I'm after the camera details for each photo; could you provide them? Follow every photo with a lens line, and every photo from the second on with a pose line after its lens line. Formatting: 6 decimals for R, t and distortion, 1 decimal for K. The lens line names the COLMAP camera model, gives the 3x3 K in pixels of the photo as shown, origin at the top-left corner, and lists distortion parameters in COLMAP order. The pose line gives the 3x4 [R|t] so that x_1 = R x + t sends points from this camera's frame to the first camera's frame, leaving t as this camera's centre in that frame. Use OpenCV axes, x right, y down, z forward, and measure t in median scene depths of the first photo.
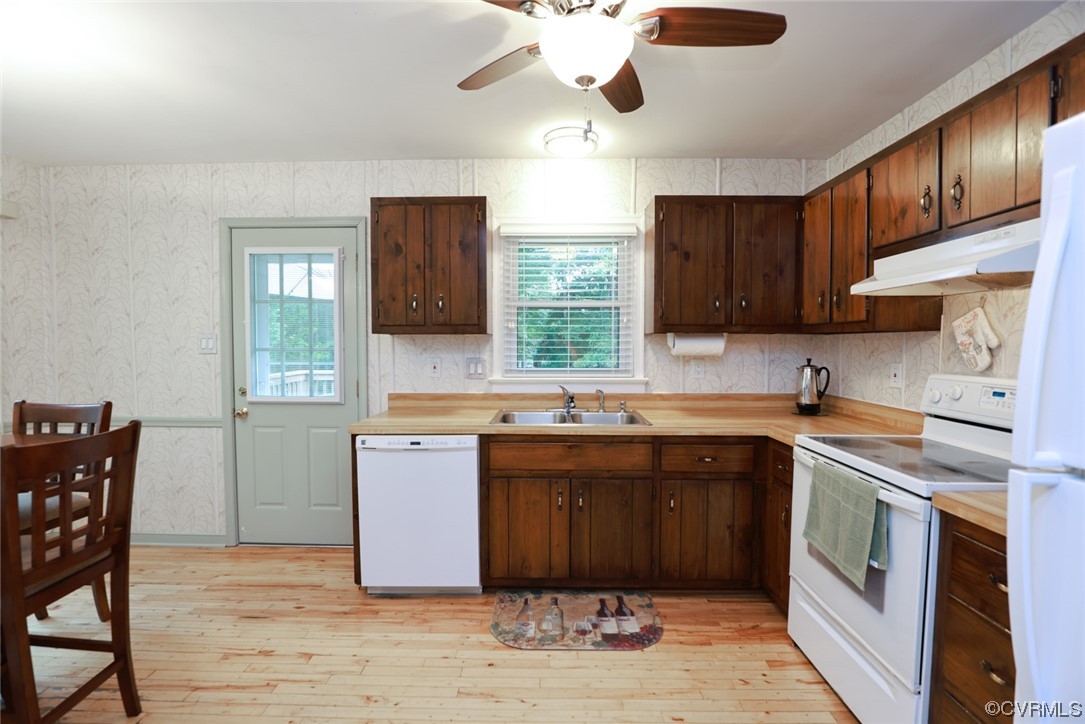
lens RADIAL K [[494.1, 0, 543.3], [0, 494.1, 369.1], [0, 0, 1]] dist [-0.039520, 0.007736]
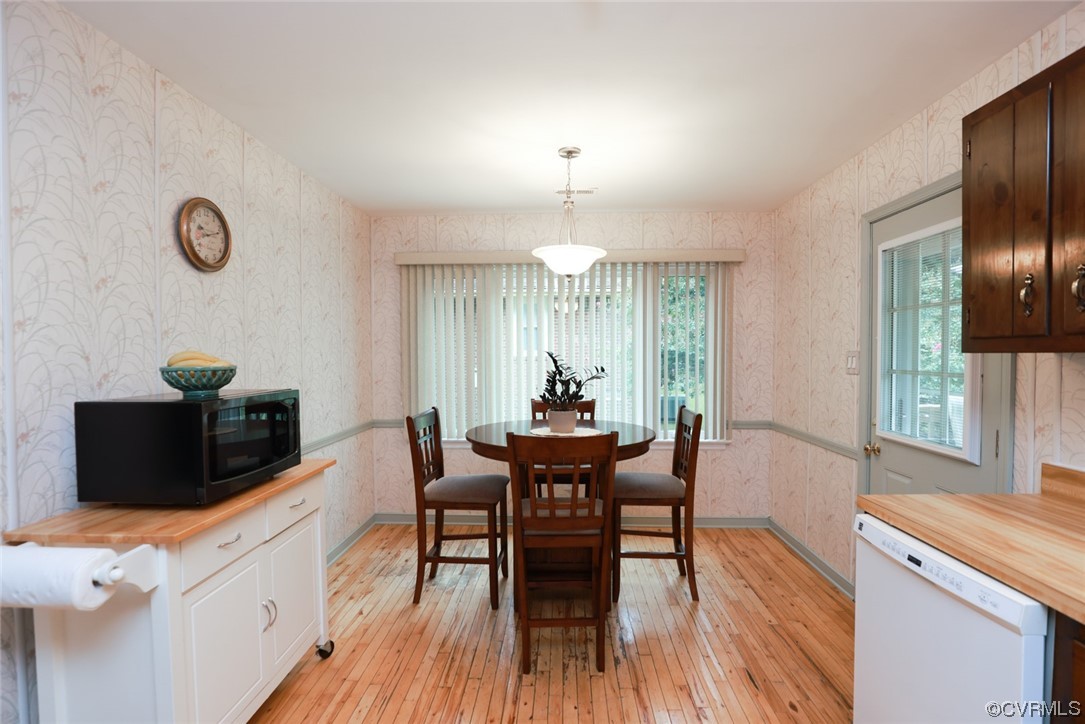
lens RADIAL K [[504.1, 0, 544.7], [0, 504.1, 370.4], [0, 0, 1]] dist [-0.026626, 0.000239]
pose [[-0.030928, 0.032813, -0.998983, 0.252505], [-0.041699, 0.998548, 0.034090, -0.051638], [0.998651, 0.042711, -0.029515, 0.534672]]
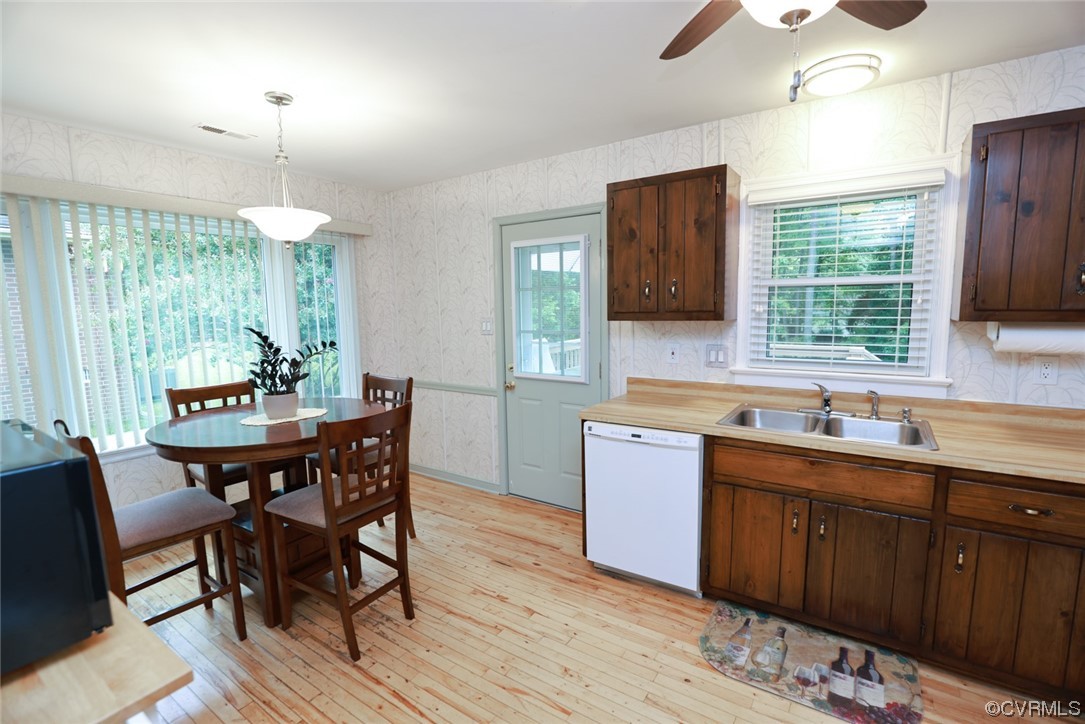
lens RADIAL K [[494.1, 0, 543.3], [0, 494.1, 369.1], [0, 0, 1]] dist [-0.039520, 0.007736]
pose [[0.832486, 0.054642, -0.551345, 0.111114], [-0.006665, 0.996040, 0.088651, -0.062818], [0.554006, -0.070126, 0.829554, 0.072053]]
